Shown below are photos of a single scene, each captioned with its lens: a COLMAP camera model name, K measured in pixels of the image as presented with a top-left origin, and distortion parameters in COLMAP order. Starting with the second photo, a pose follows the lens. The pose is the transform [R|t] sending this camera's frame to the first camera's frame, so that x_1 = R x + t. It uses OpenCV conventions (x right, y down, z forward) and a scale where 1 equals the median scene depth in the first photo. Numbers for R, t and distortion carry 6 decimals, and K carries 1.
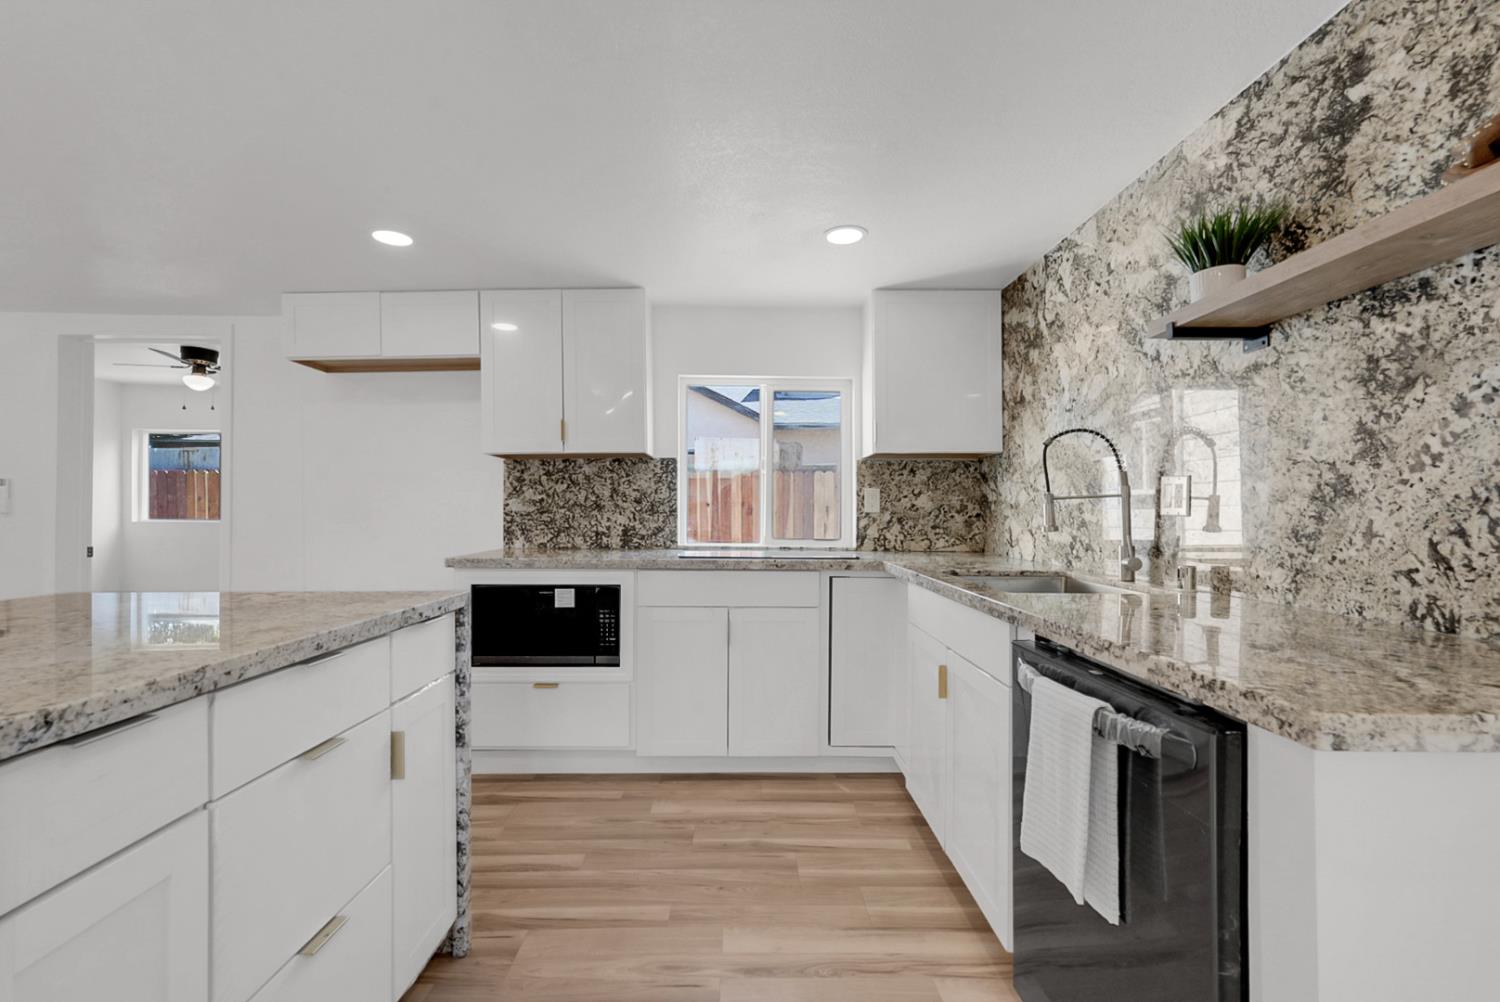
lens RADIAL K [[655.7, 0, 750.0], [0, 655.7, 501.0], [0, 0, 1]] dist [-0.017017, 0.009682]
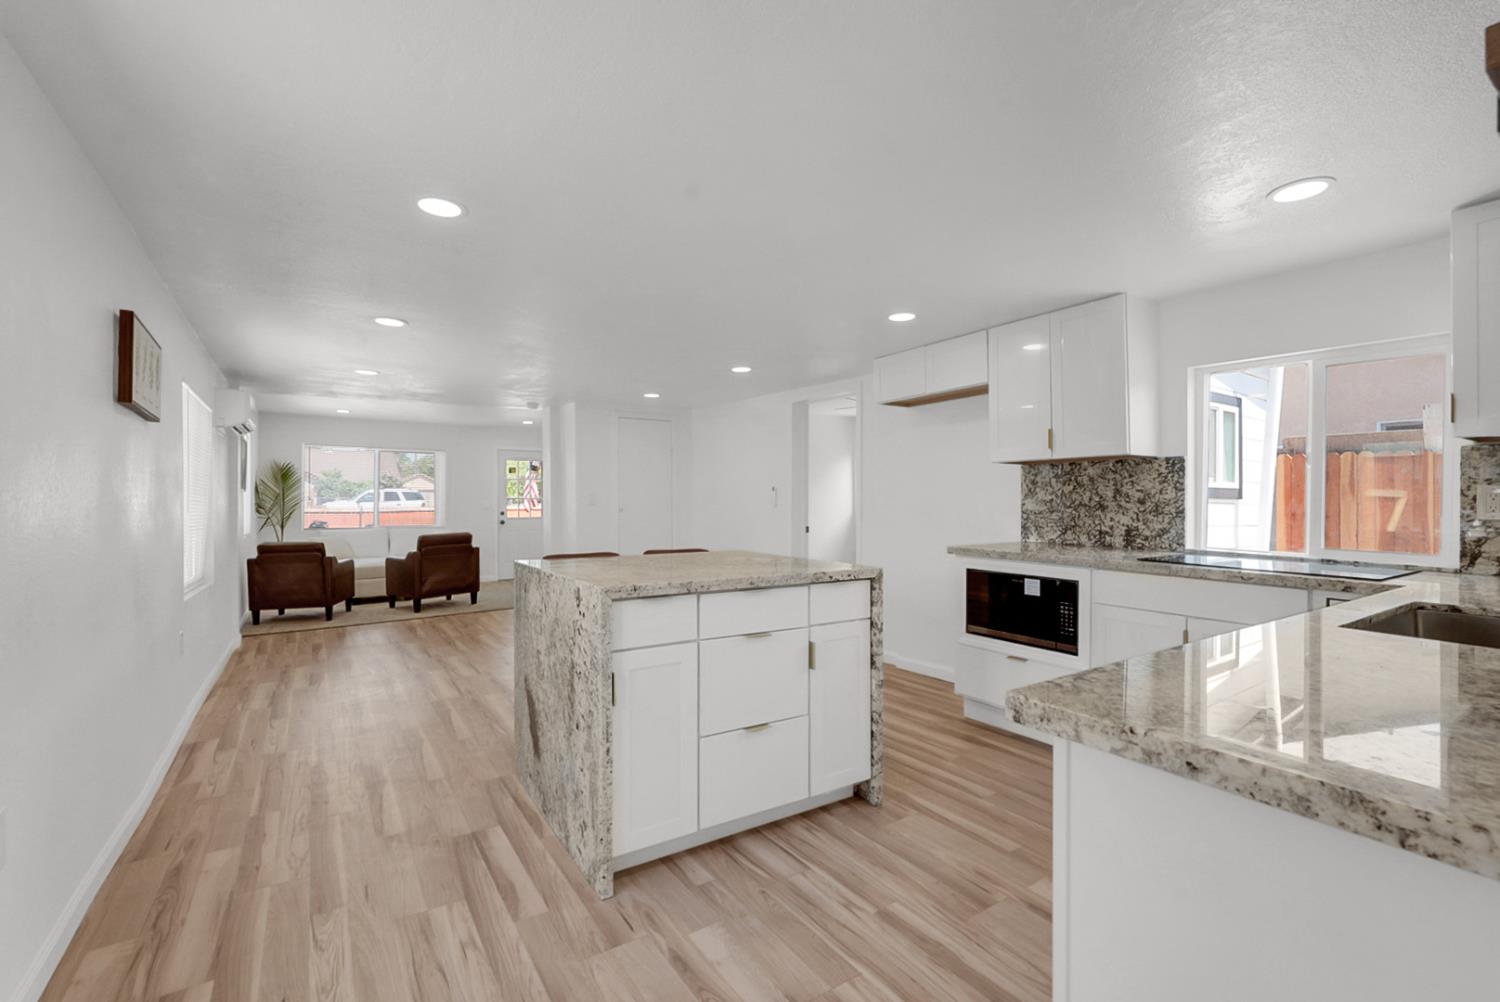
lens RADIAL K [[659.2, 0, 750.0], [0, 659.2, 501.0], [0, 0, 1]] dist [-0.016189, 0.000670]
pose [[0.540698, 0.002857, -0.841212, 0.390320], [0.010398, 0.999895, 0.010079, -0.019249], [0.841152, -0.014196, 0.540612, -0.038513]]
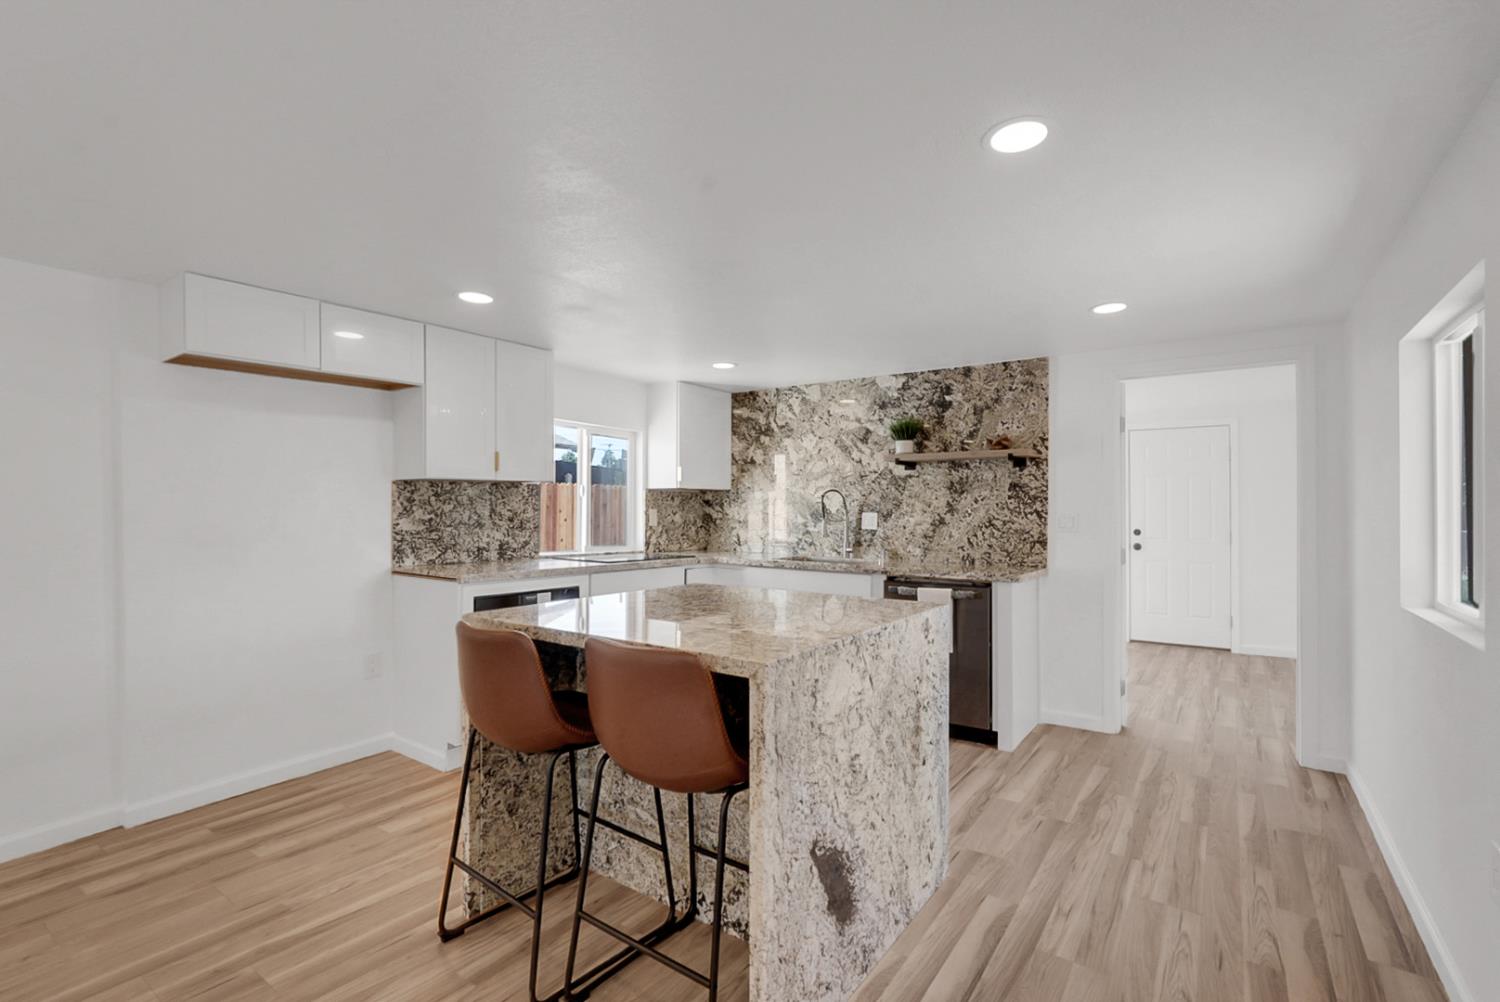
lens RADIAL K [[667.2, 0, 774.8], [0, 667.2, 502.0], [0, 0, 1]] dist [-0.016245, 0.008463]
pose [[0.576170, 0.012858, 0.817229, -0.997803], [-0.017250, 0.999845, -0.003569, -0.040469], [-0.817148, -0.012041, 0.576303, -0.088539]]
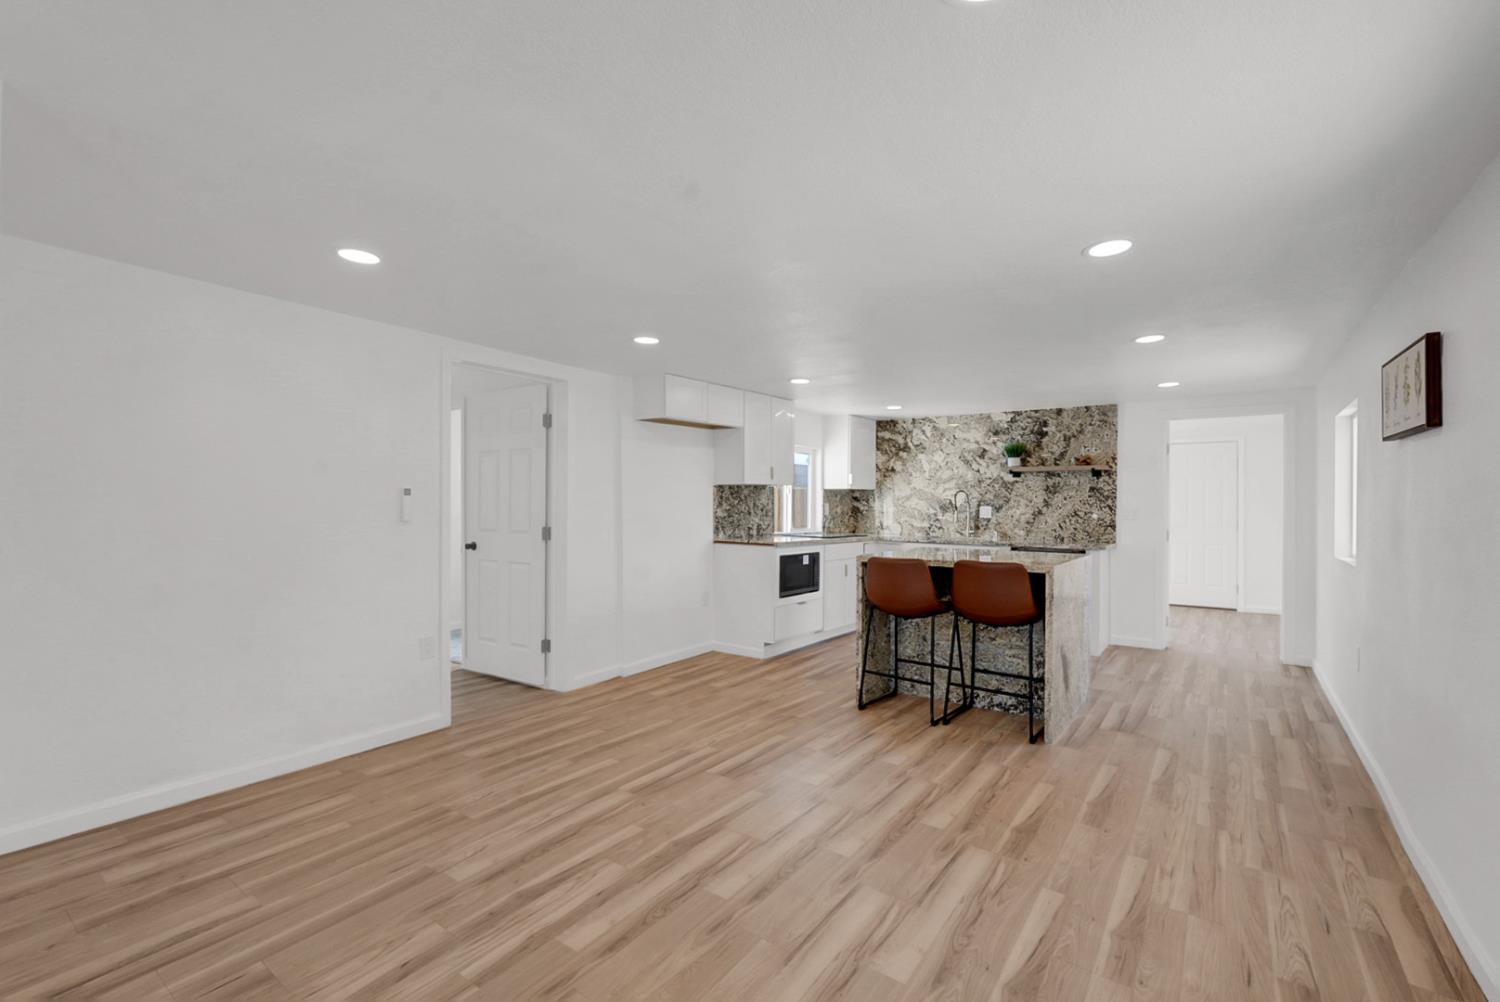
lens RADIAL K [[655.7, 0, 750.0], [0, 655.7, 501.0], [0, 0, 1]] dist [-0.017017, 0.009682]
pose [[0.603797, 0.008167, 0.797097, -1.864208], [-0.021182, 0.999759, 0.005802, -0.038806], [-0.796857, -0.020387, 0.603824, -0.077997]]
